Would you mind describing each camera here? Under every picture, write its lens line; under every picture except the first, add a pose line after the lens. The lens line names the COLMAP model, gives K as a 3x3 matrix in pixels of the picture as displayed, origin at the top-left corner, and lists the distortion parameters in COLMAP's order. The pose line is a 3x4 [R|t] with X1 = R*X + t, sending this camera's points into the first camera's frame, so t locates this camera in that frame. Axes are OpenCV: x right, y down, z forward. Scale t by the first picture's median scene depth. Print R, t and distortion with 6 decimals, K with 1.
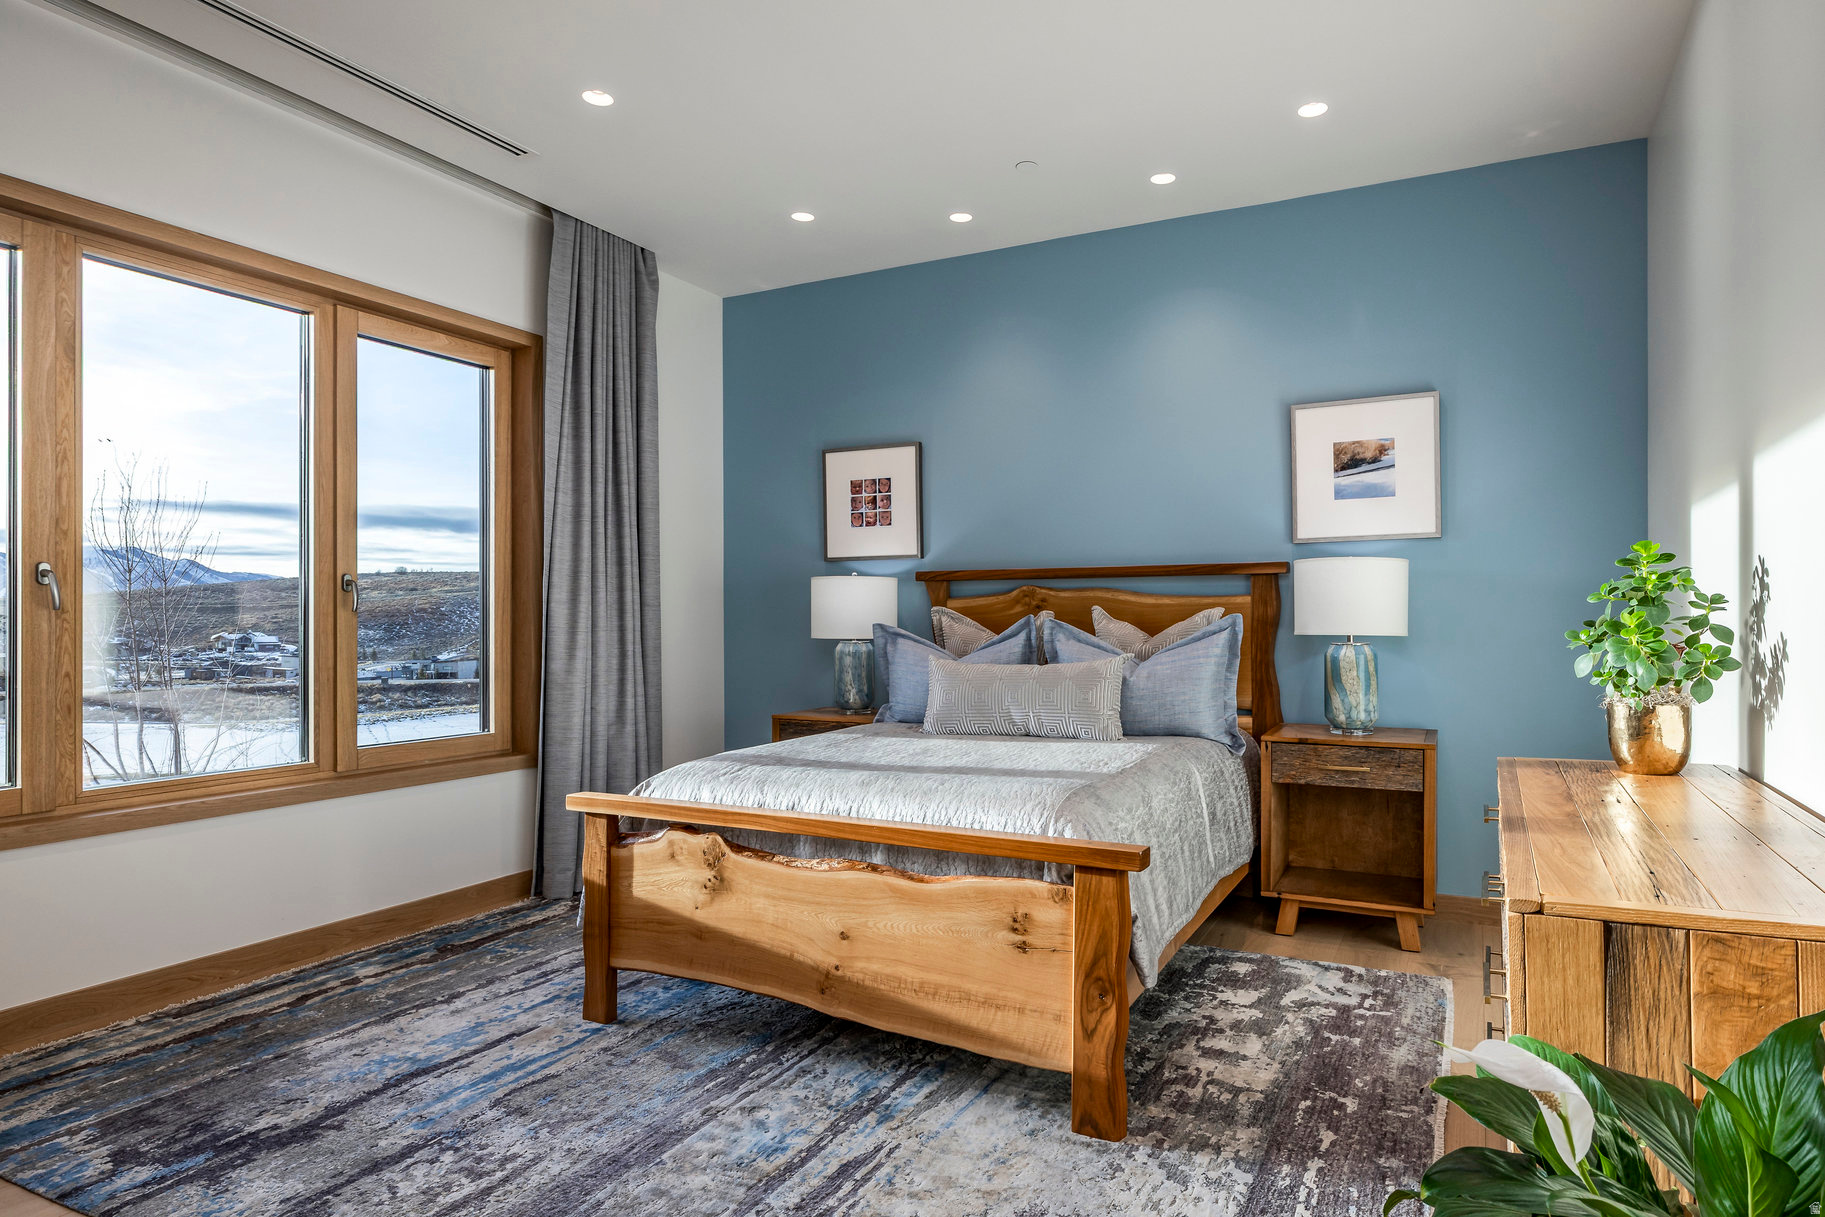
lens RADIAL K [[1054.1, 0, 966.7], [0, 1054.1, 618.9], [0, 0, 1]] dist [-0.010574, 0.004454]
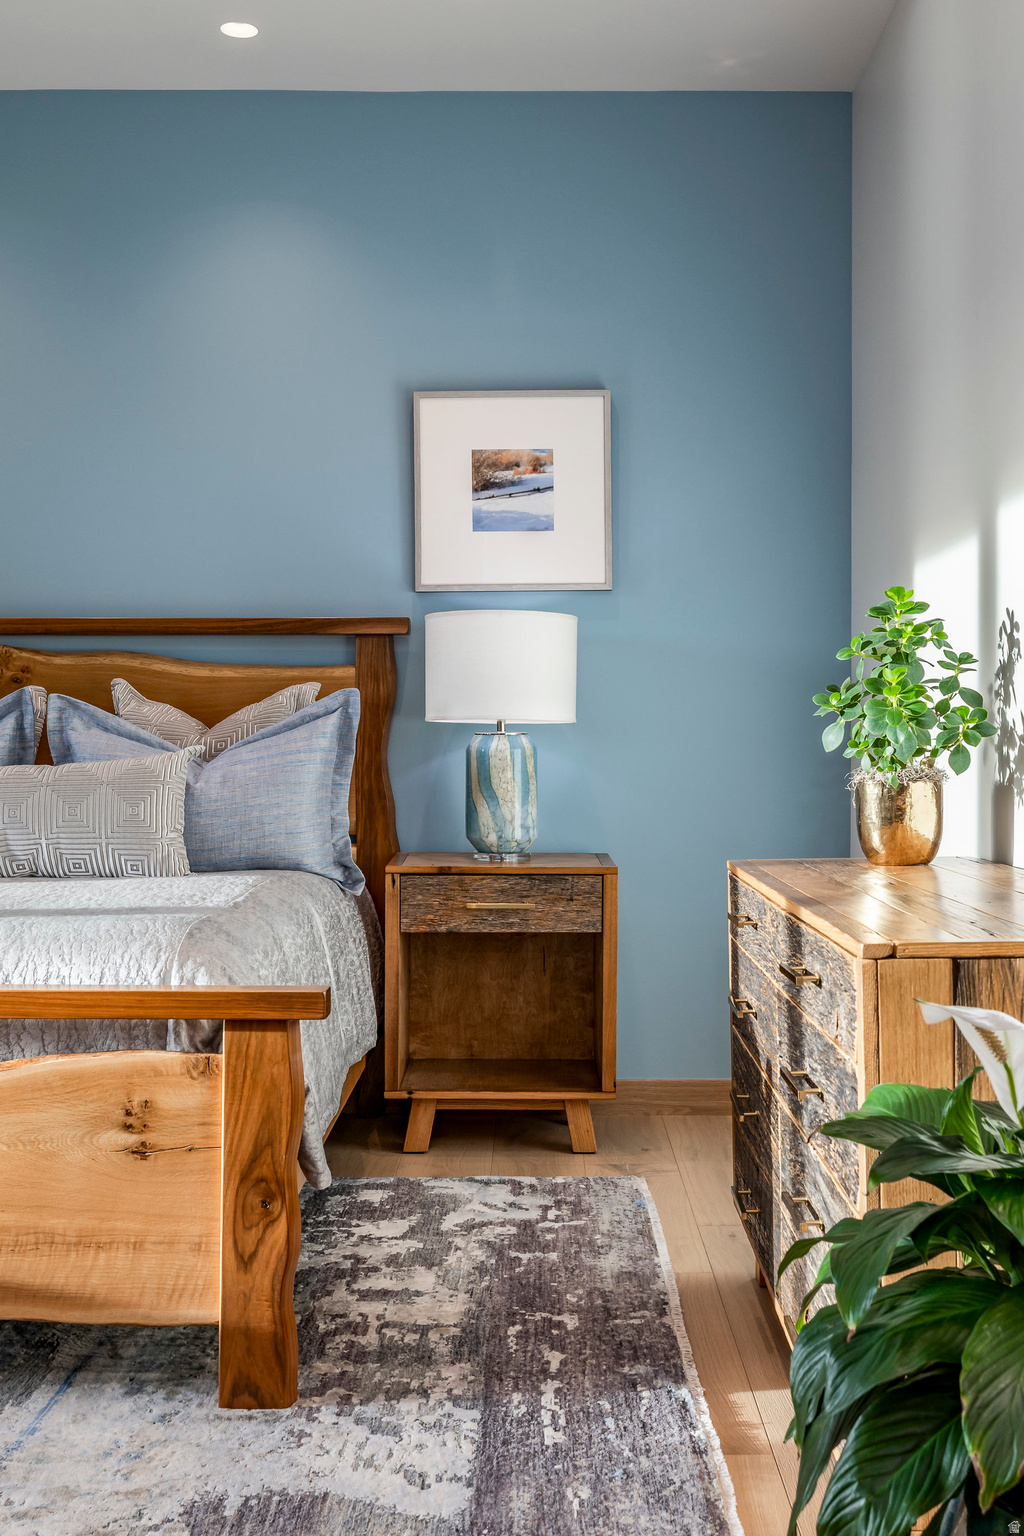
lens RADIAL K [[1783.1, 0, 546.6], [0, 1783.1, 745.5], [0, 0, 1]] dist [-0.010941, 0.000000]
pose [[0.894420, 0.004597, 0.447204, -0.194833], [-0.003383, 0.999988, -0.003512, 0.047535], [-0.447215, 0.001628, 0.894425, -0.118165]]
